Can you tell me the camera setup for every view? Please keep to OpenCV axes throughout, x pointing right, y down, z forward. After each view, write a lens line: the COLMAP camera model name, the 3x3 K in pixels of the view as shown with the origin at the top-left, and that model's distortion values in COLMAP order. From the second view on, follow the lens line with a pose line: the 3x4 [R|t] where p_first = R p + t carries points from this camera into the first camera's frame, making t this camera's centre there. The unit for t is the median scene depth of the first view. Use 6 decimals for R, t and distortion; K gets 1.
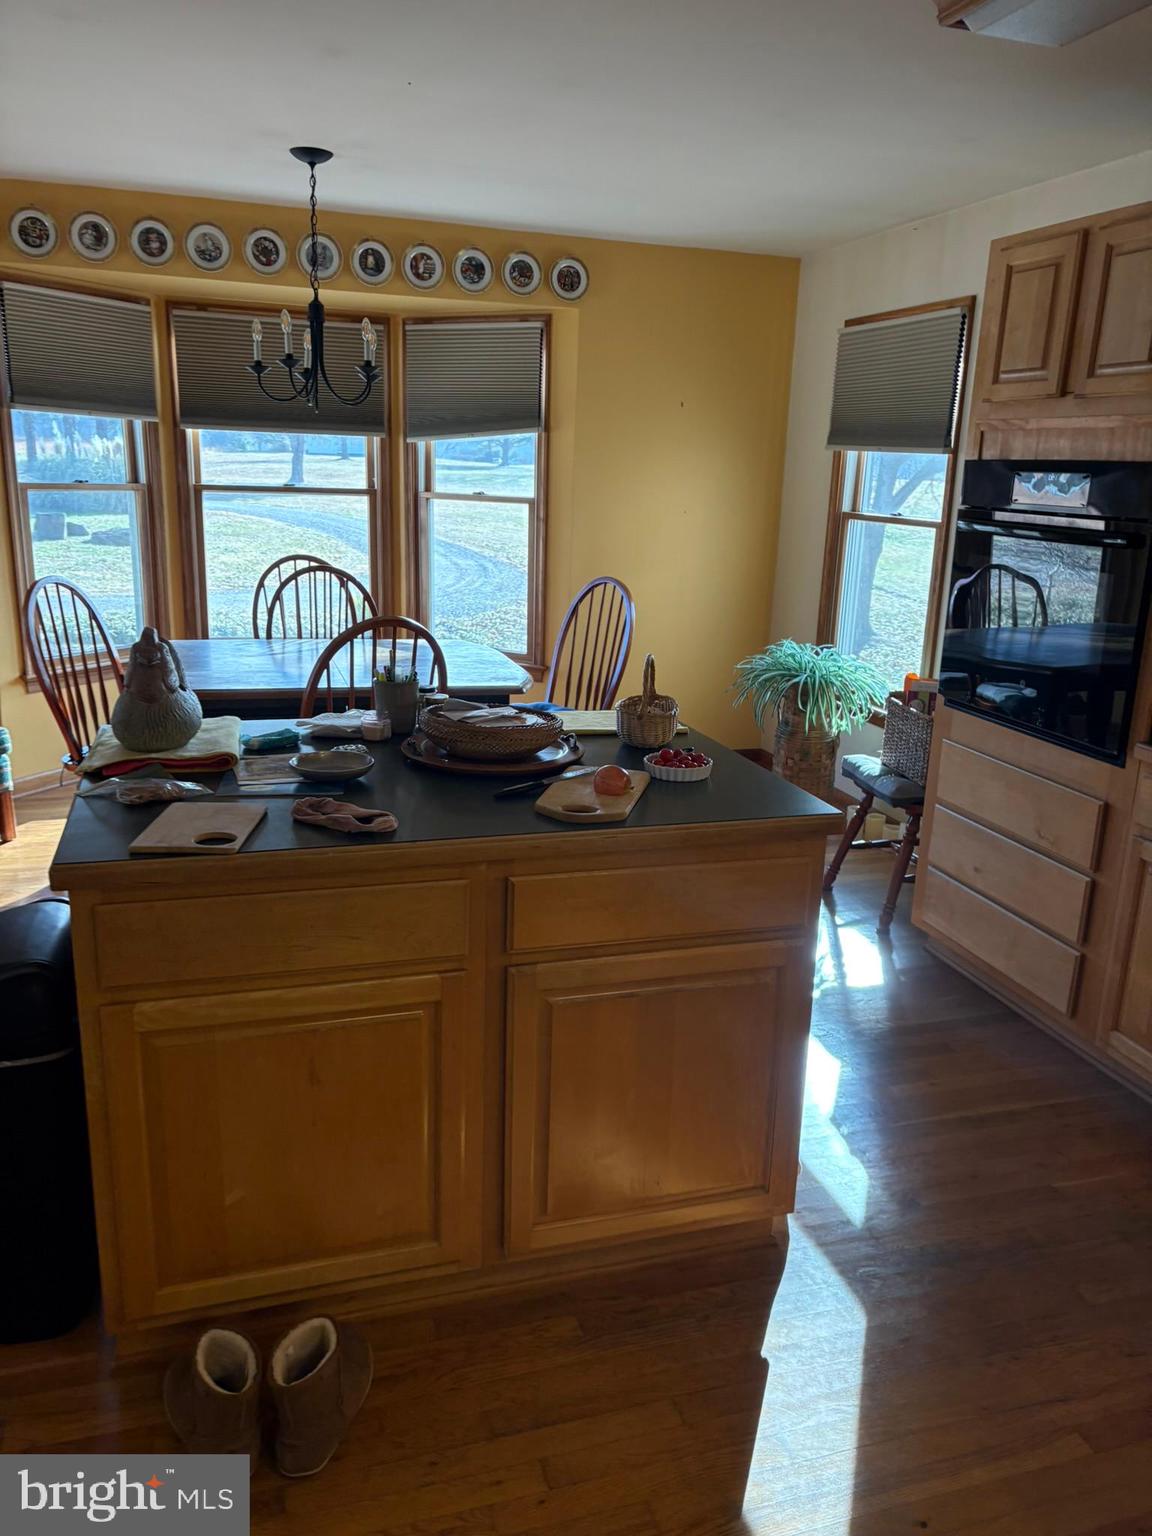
lens RADIAL K [[1166.4, 0, 584.1], [0, 1166.4, 775.4], [0, 0, 1]] dist [0.011922, -0.000998]
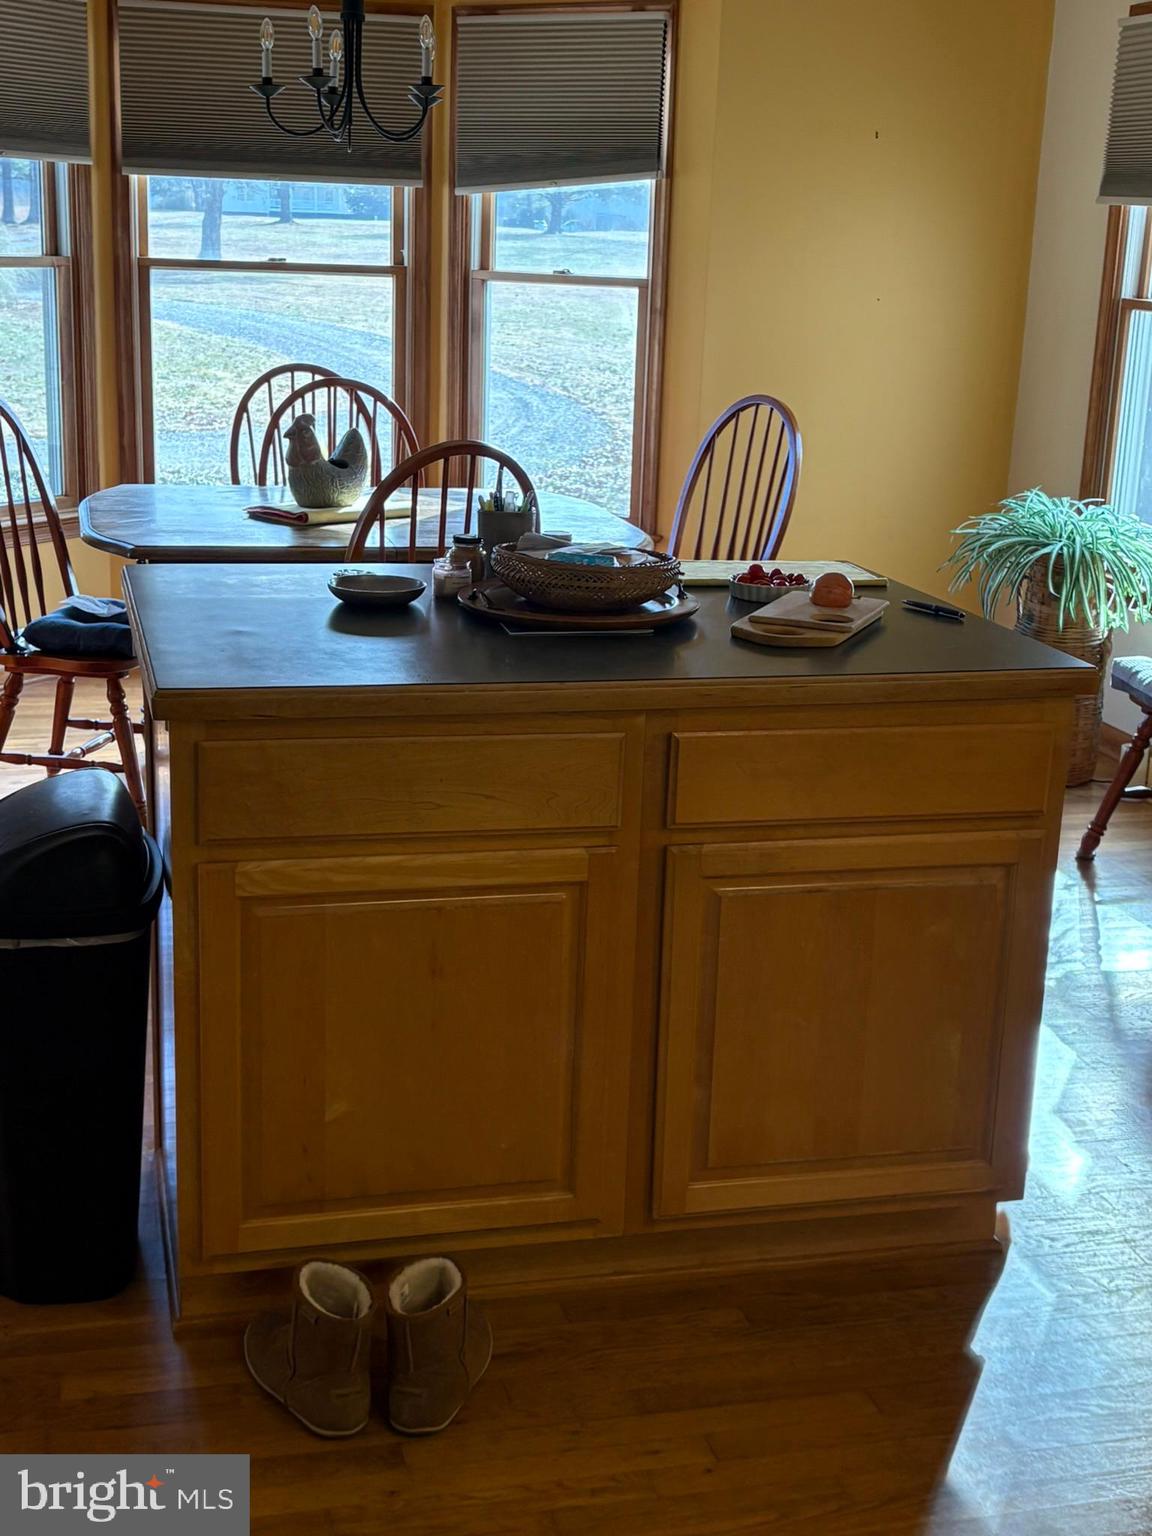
lens RADIAL K [[1997.2, 0, 559.9], [0, 1997.2, 759.8], [0, 0, 1]] dist [0.046289, 0.000000]
pose [[0.998005, 0.014749, -0.061383, -0.021662], [-0.014873, 0.999888, -0.001561, 0.041699], [0.061353, 0.002470, 0.998113, -0.150611]]
